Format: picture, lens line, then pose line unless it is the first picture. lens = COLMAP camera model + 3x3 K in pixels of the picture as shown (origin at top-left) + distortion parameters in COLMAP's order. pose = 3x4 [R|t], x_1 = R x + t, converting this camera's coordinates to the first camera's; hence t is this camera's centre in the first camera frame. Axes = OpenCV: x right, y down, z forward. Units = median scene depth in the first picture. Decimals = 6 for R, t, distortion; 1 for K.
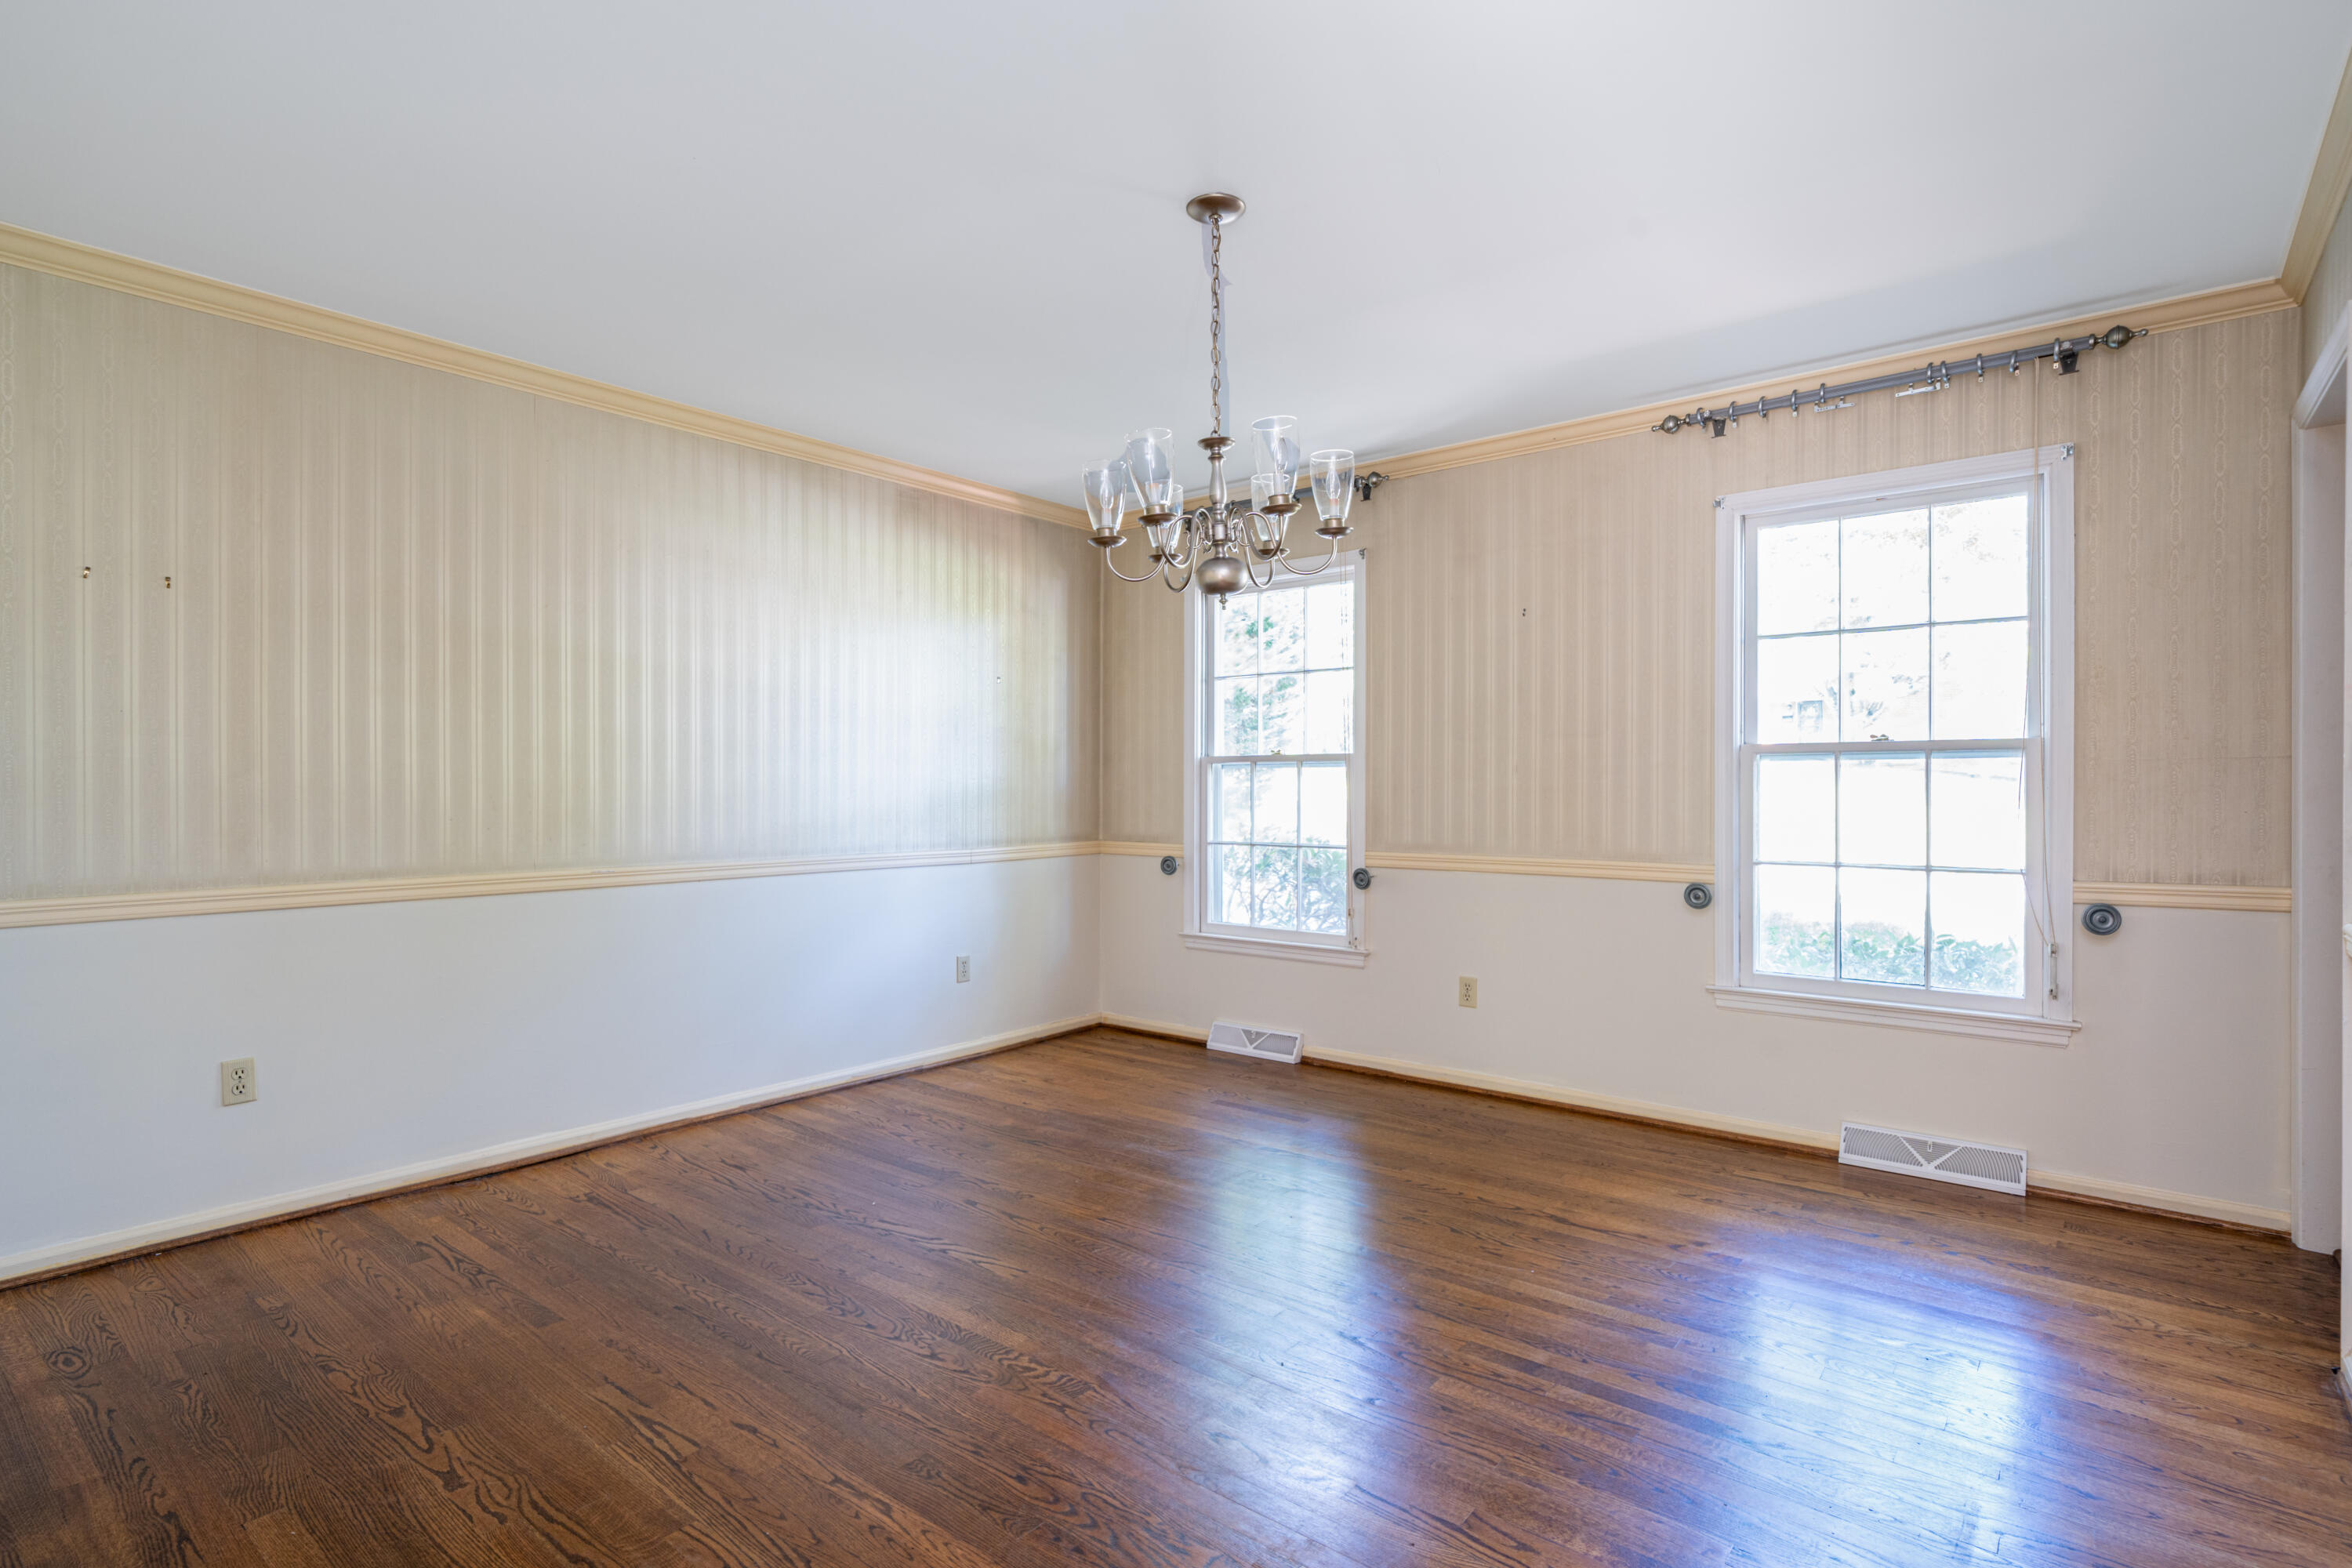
lens RADIAL K [[1176.7, 0, 1176.0], [0, 1176.7, 784.0], [0, 0, 1]] dist [0.001766, 0.000099]
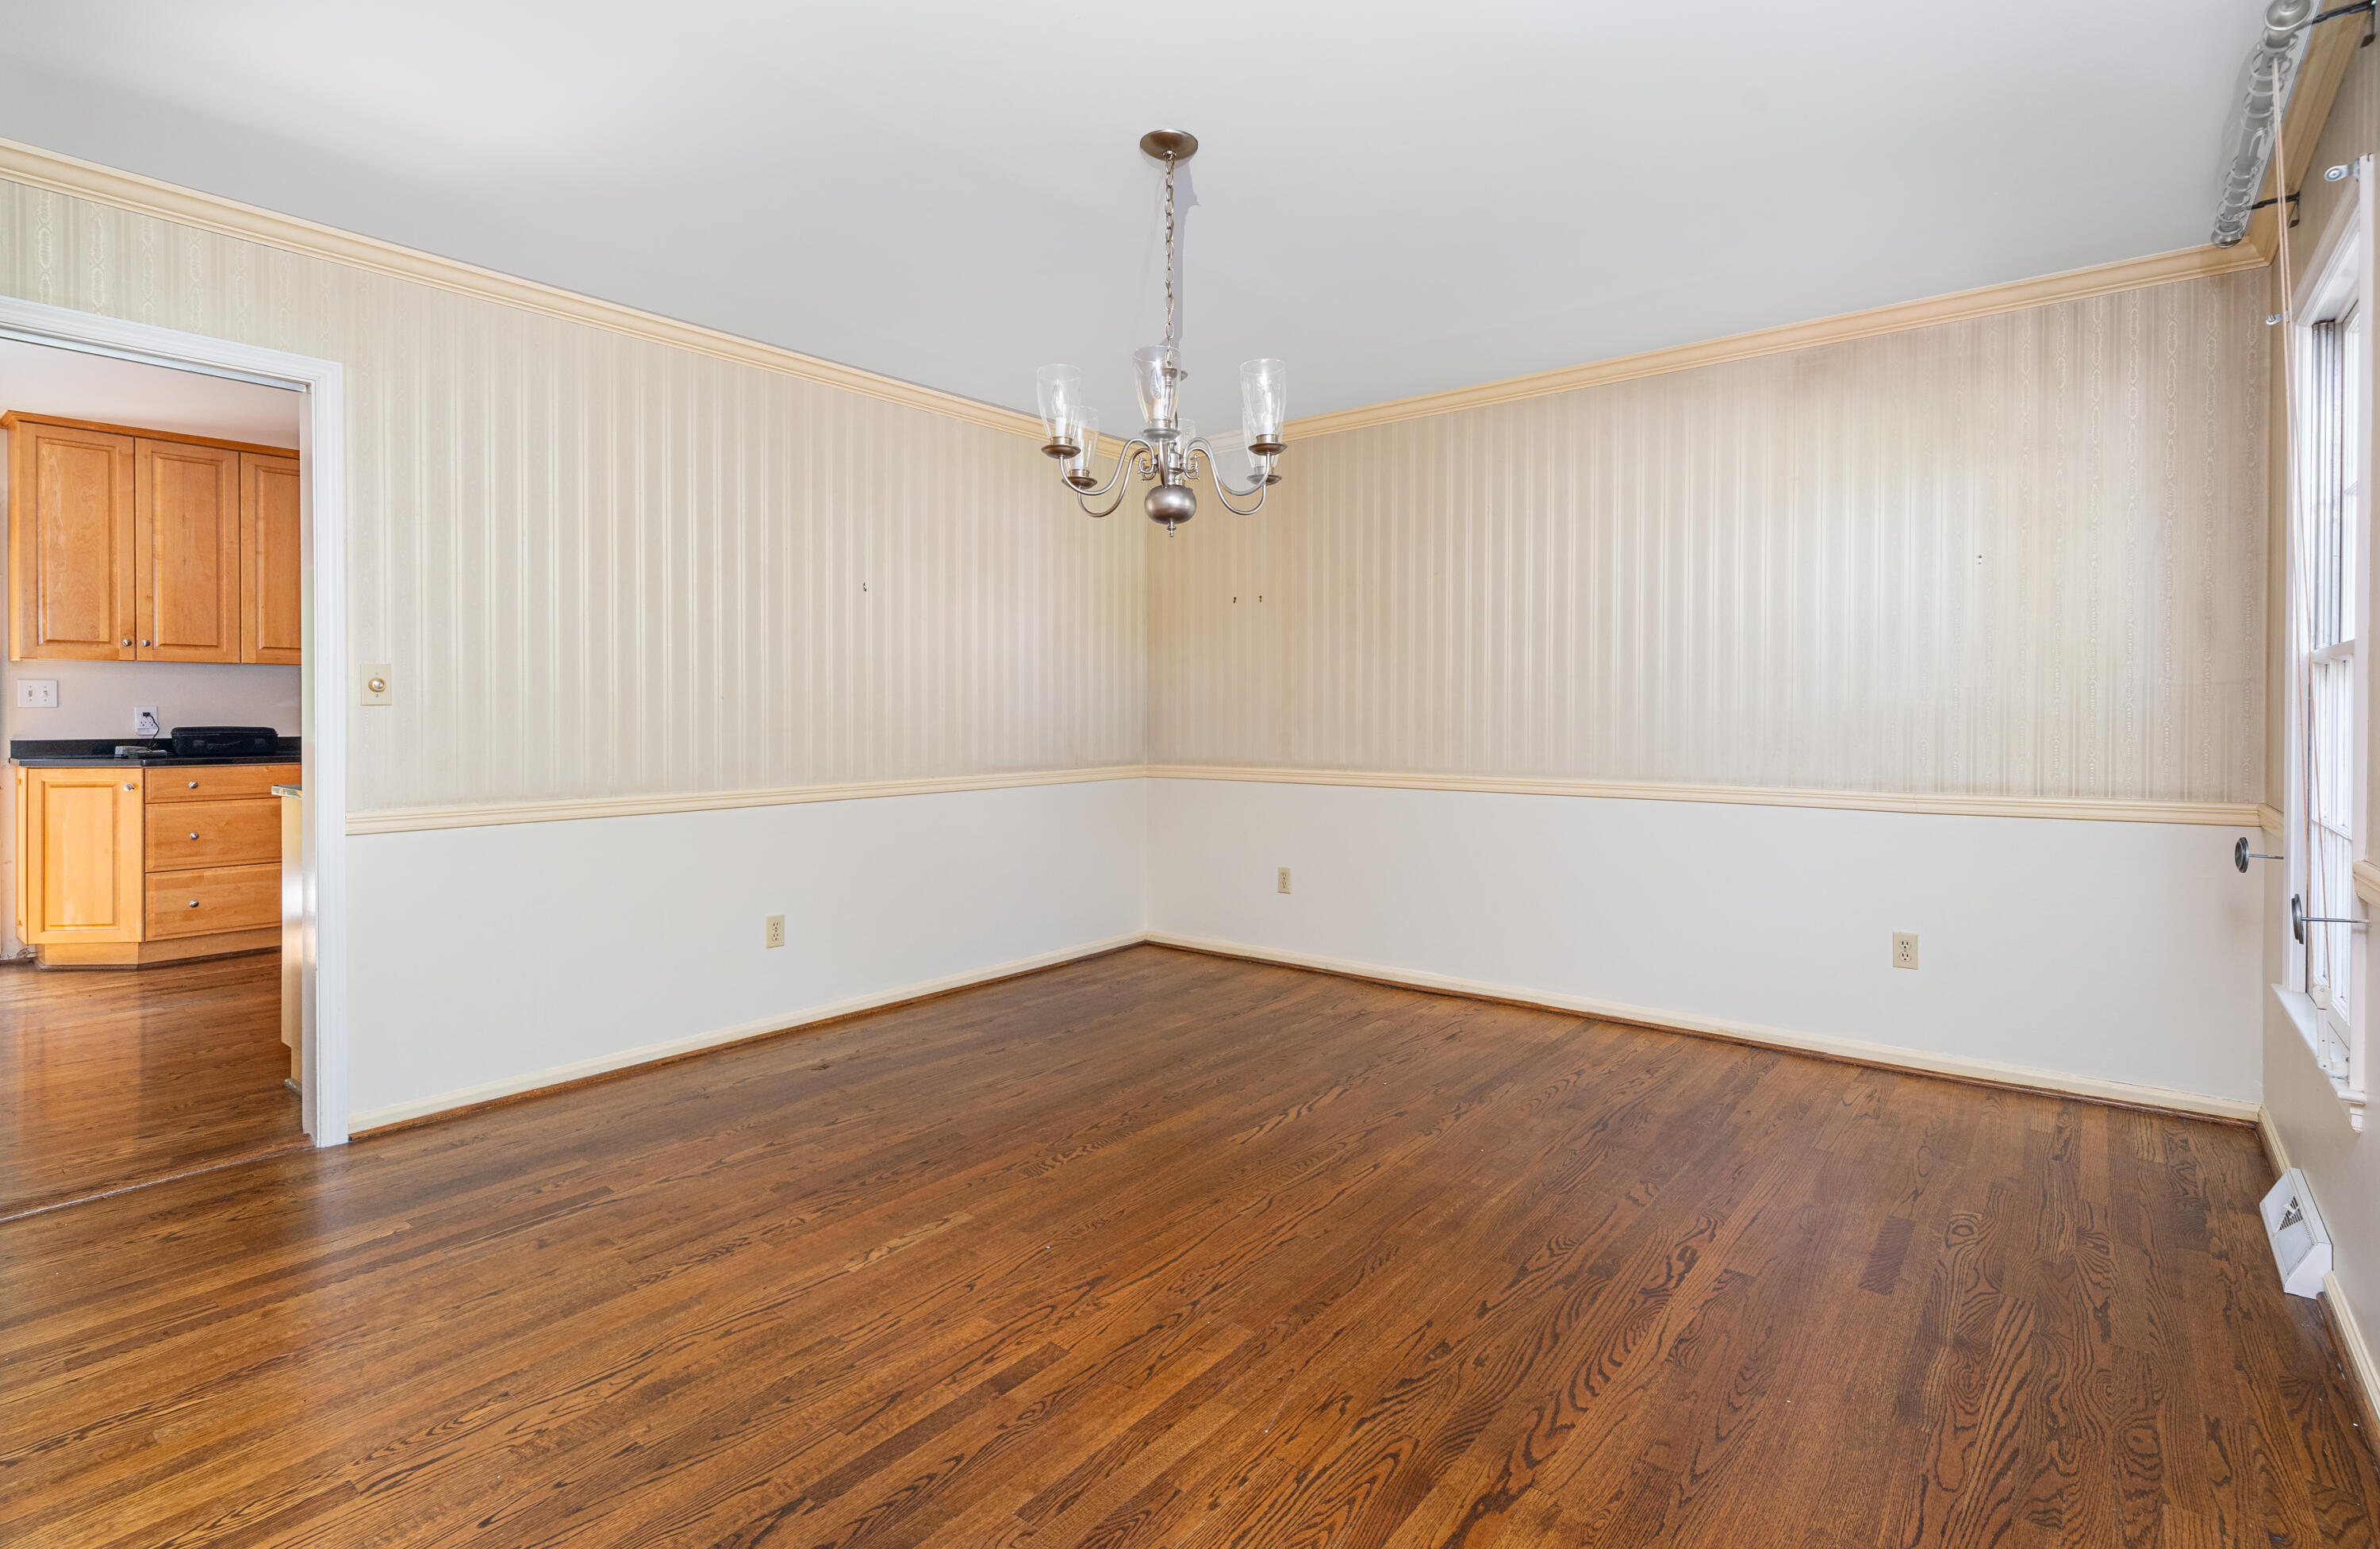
lens RADIAL K [[1111.1, 0, 1194.2], [0, 1111.1, 710.3], [0, 0, 1]] dist [0.000427, -0.000007]
pose [[0.006965, 0.001285, -0.999975, 0.841140], [0.005378, 0.999985, 0.001323, -0.001320], [0.999961, -0.005388, 0.006958, 0.855530]]
